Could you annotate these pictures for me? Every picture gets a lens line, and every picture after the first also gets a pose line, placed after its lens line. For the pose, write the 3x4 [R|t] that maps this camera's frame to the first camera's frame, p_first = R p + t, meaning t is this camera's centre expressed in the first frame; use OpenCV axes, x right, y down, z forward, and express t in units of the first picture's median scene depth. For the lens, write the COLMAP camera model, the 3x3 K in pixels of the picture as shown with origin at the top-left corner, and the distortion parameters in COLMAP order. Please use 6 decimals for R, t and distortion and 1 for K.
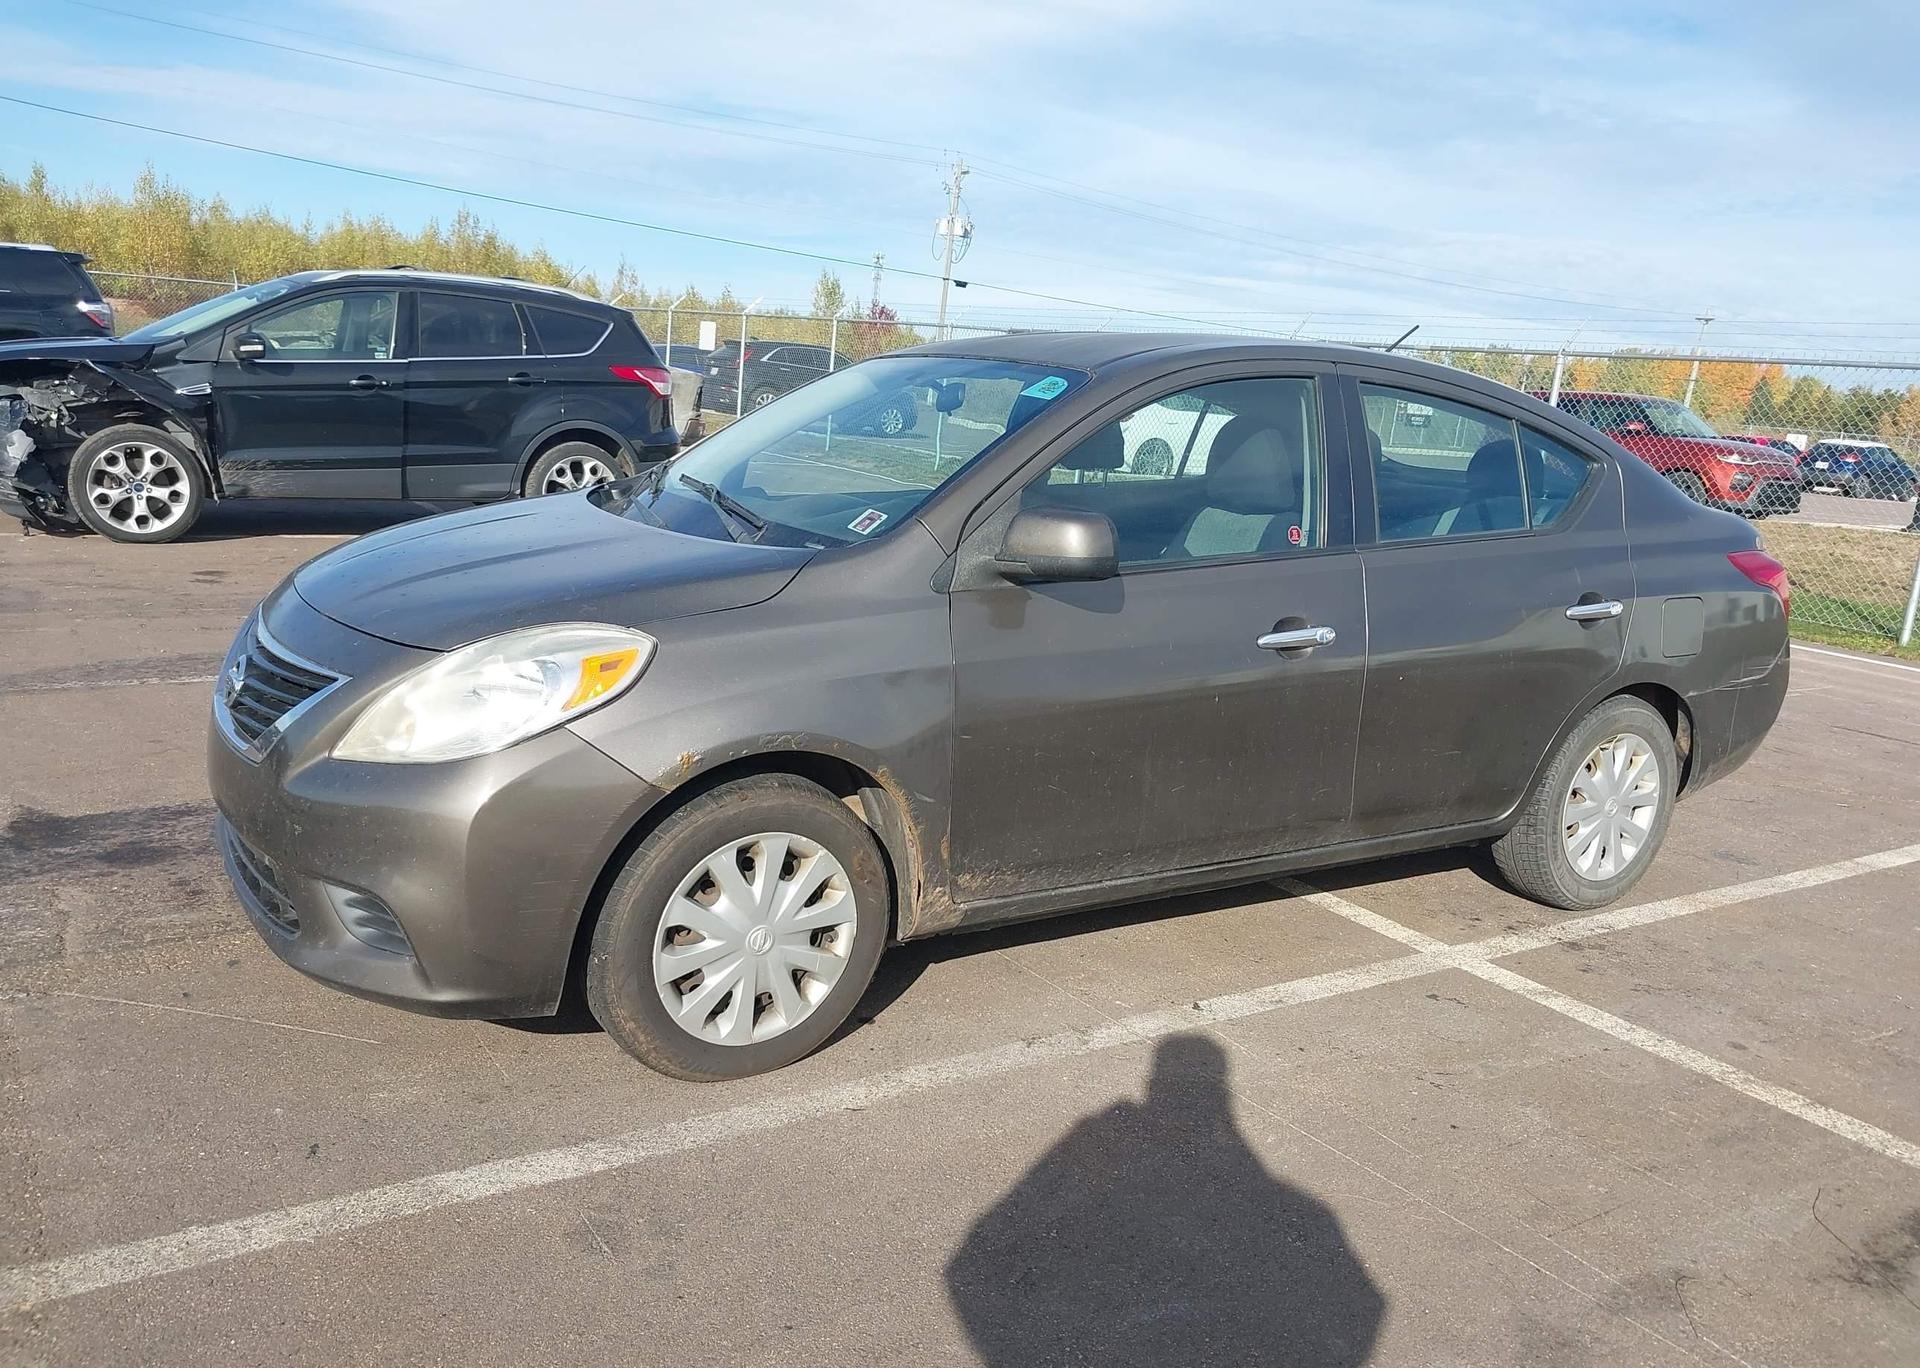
lens RADIAL K [[1536.5, 0, 933.9], [0, 1536.5, 680.9], [0, 0, 1]] dist [0.058089, -0.077891]
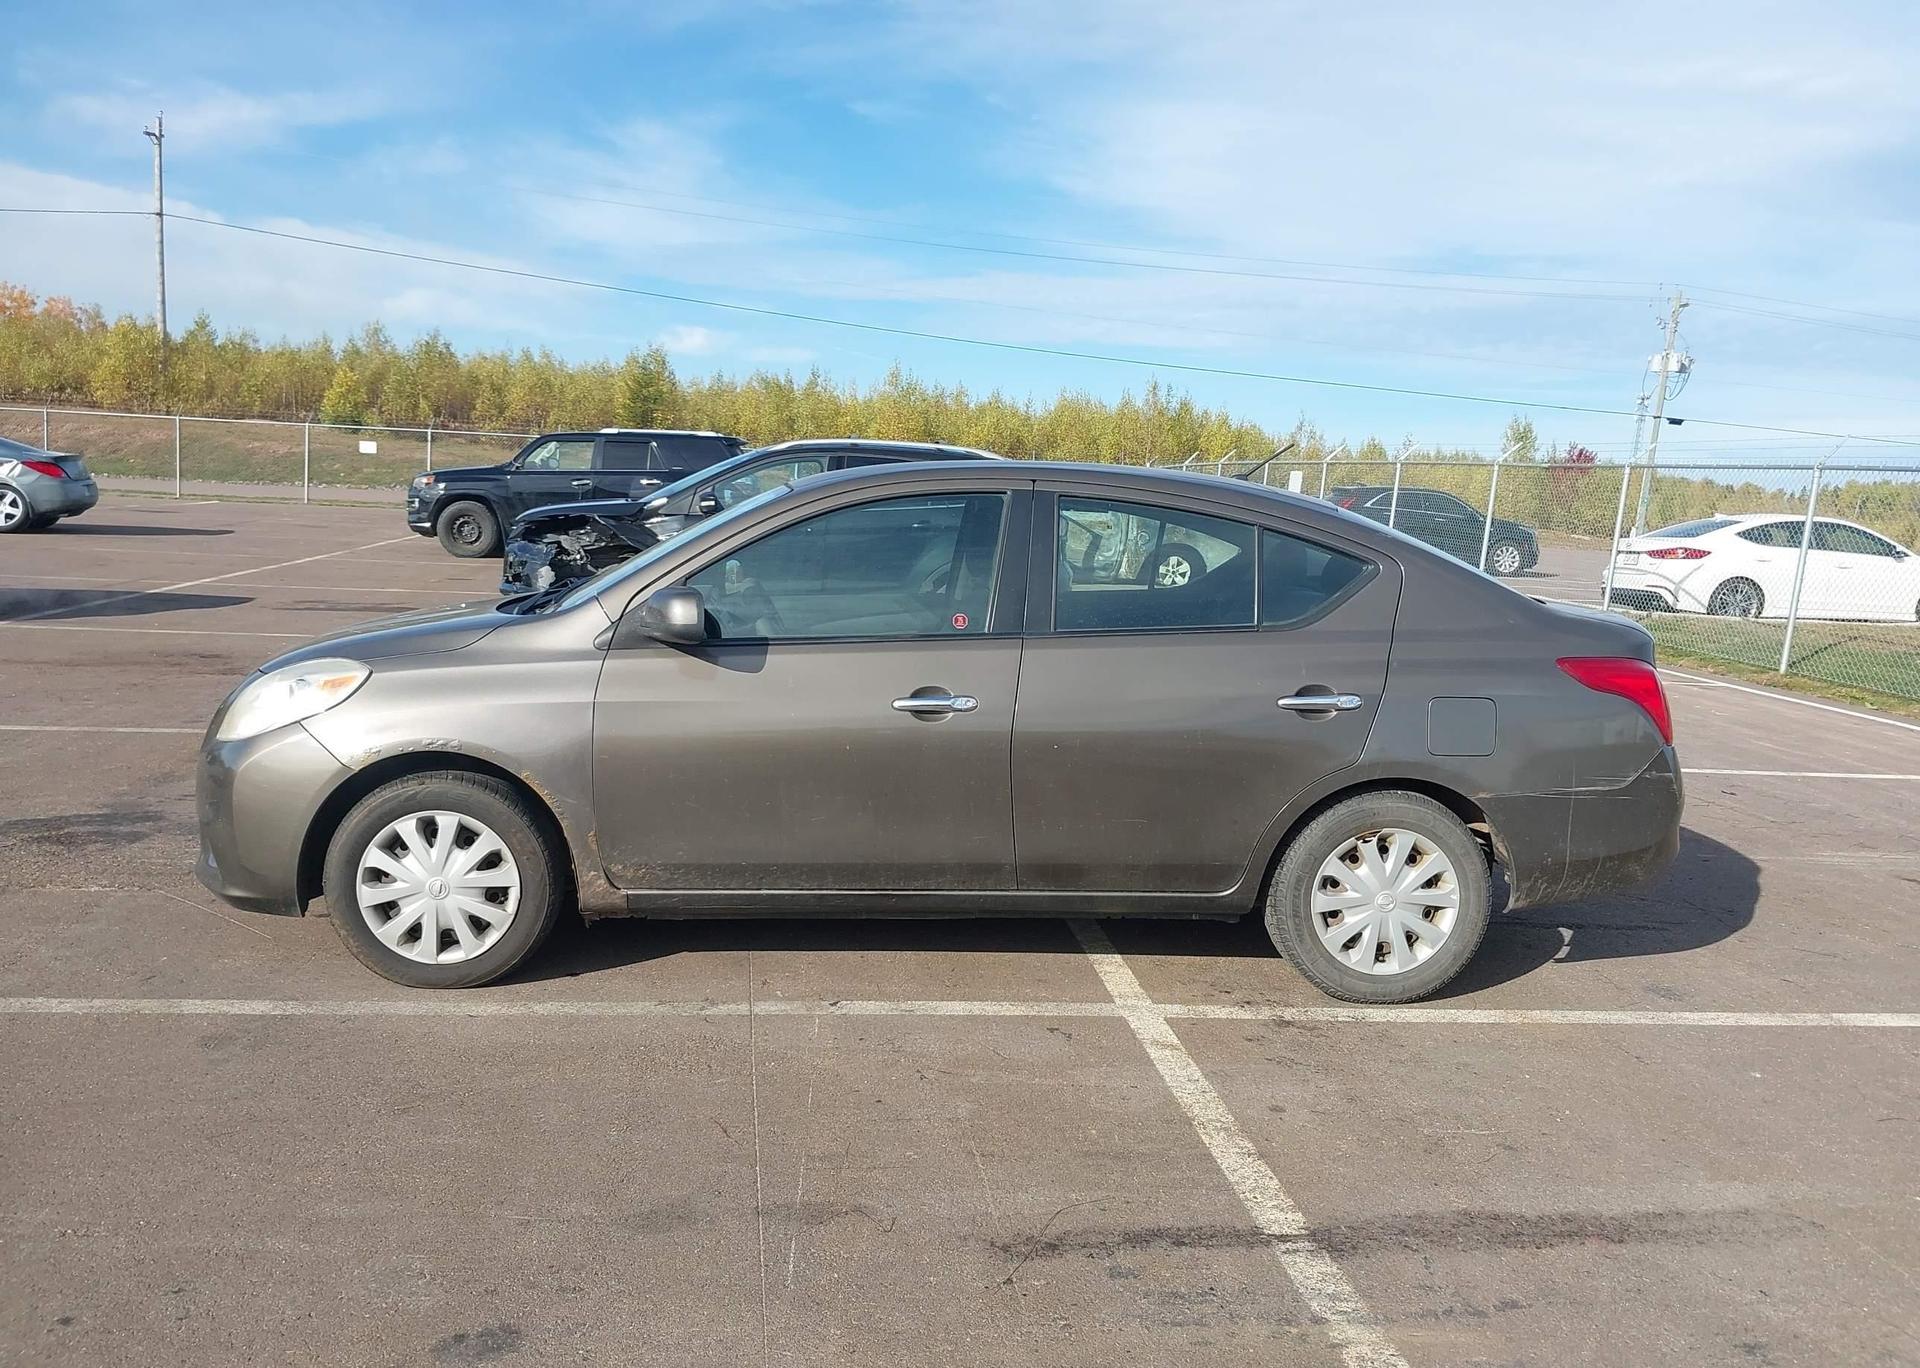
lens RADIAL K [[1536.5, 0, 933.9], [0, 1536.5, 680.9], [0, 0, 1]] dist [0.058089, -0.077891]
pose [[0.886643, 0.027824, -0.461616, 0.798161], [-0.073367, 0.994010, -0.081006, 0.051963], [0.456597, 0.105691, 0.883374, -0.050465]]
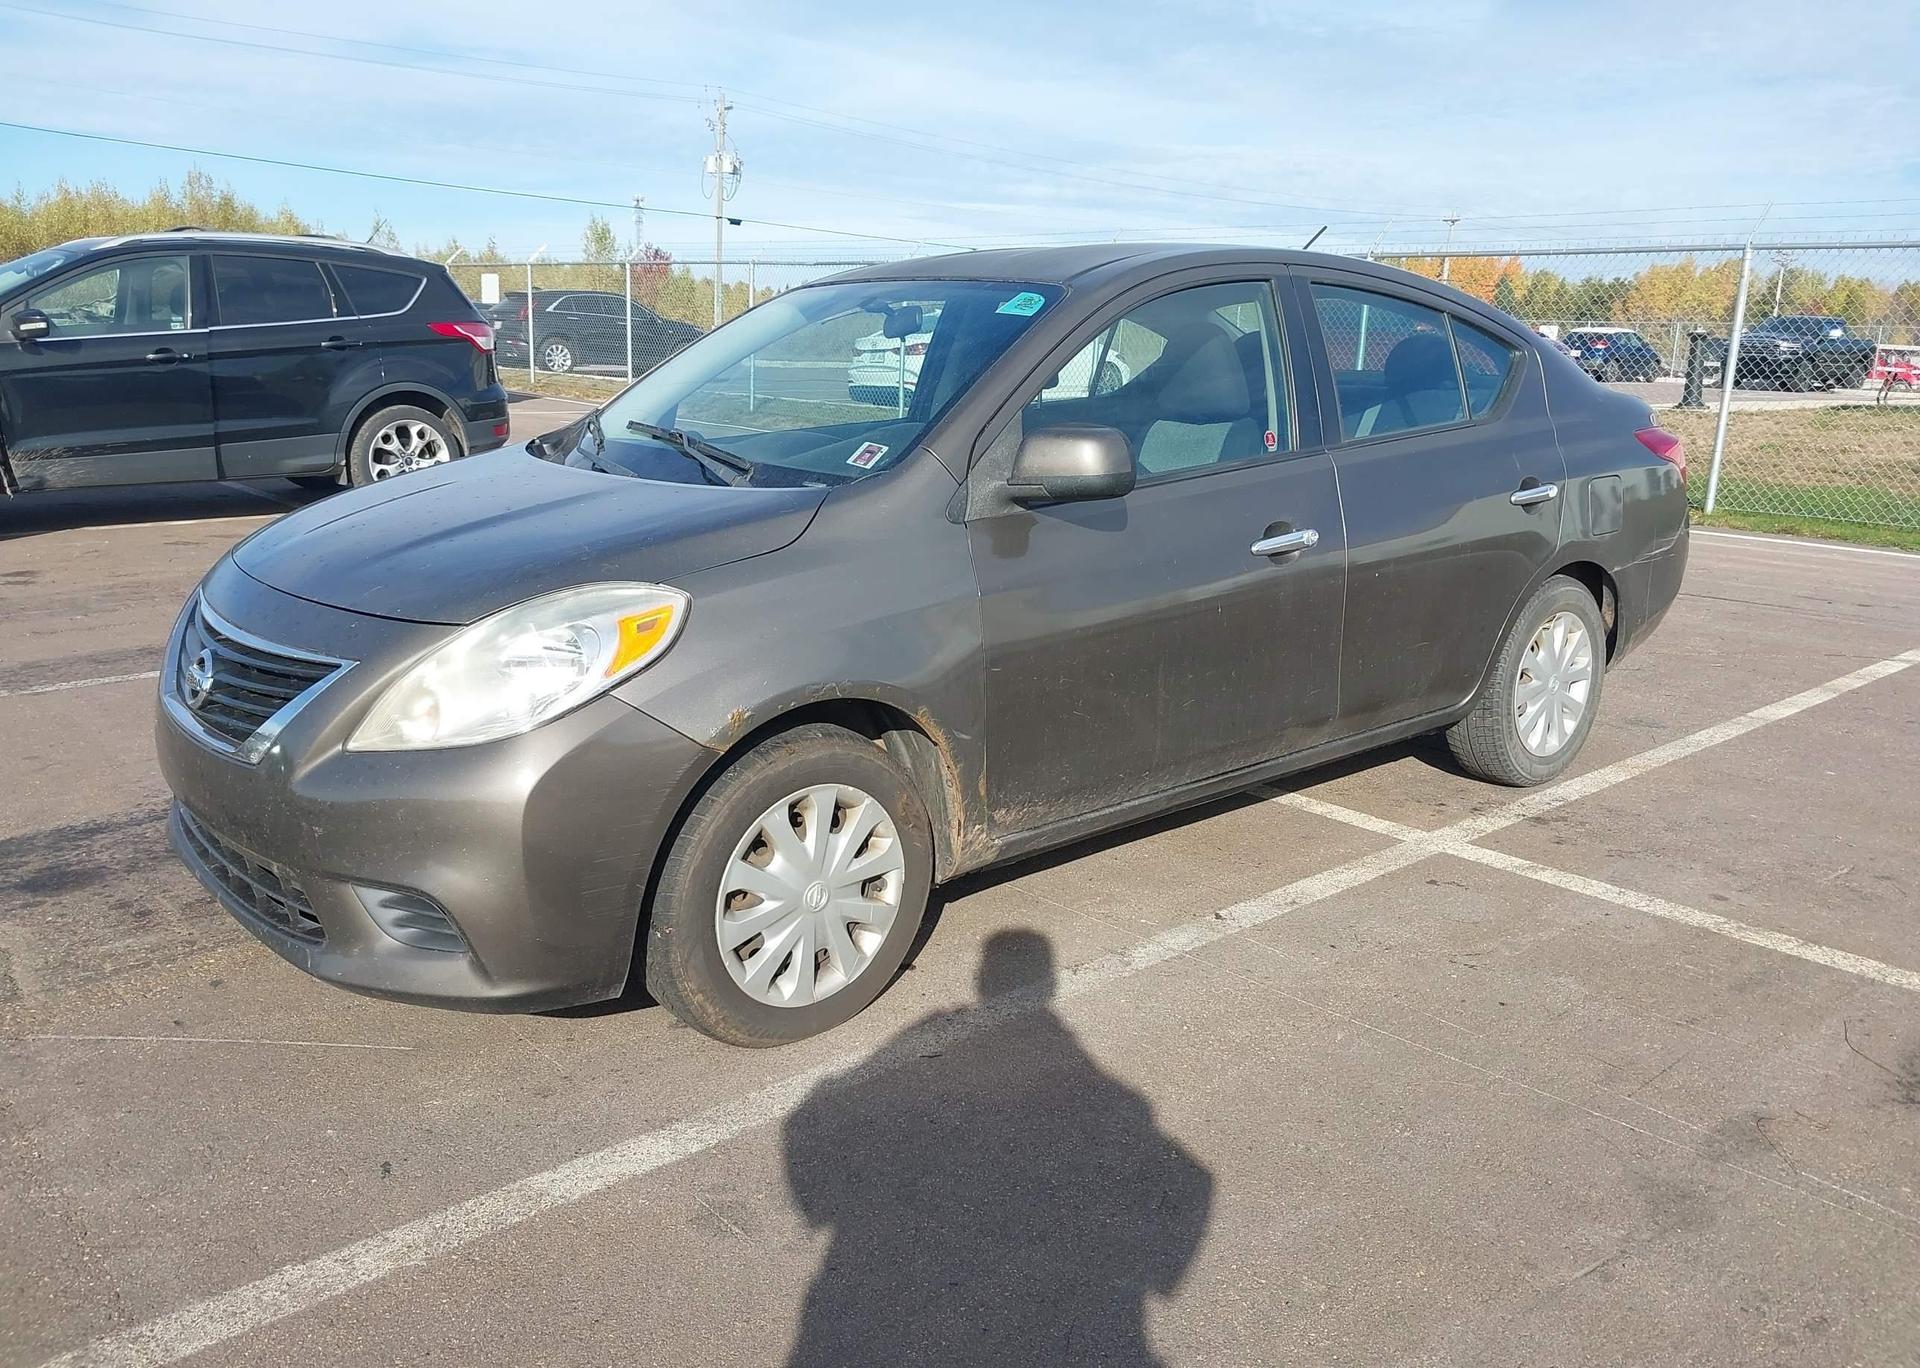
lens RADIAL K [[1534.7, 0, 930.2], [0, 1534.7, 690.7], [0, 0, 1]] dist [0.052923, -0.069975]
pose [[0.988025, -0.090494, 0.124971, -0.128702], [0.084816, 0.995139, 0.050041, -0.001805], [-0.128892, -0.038842, 0.990898, 0.036352]]
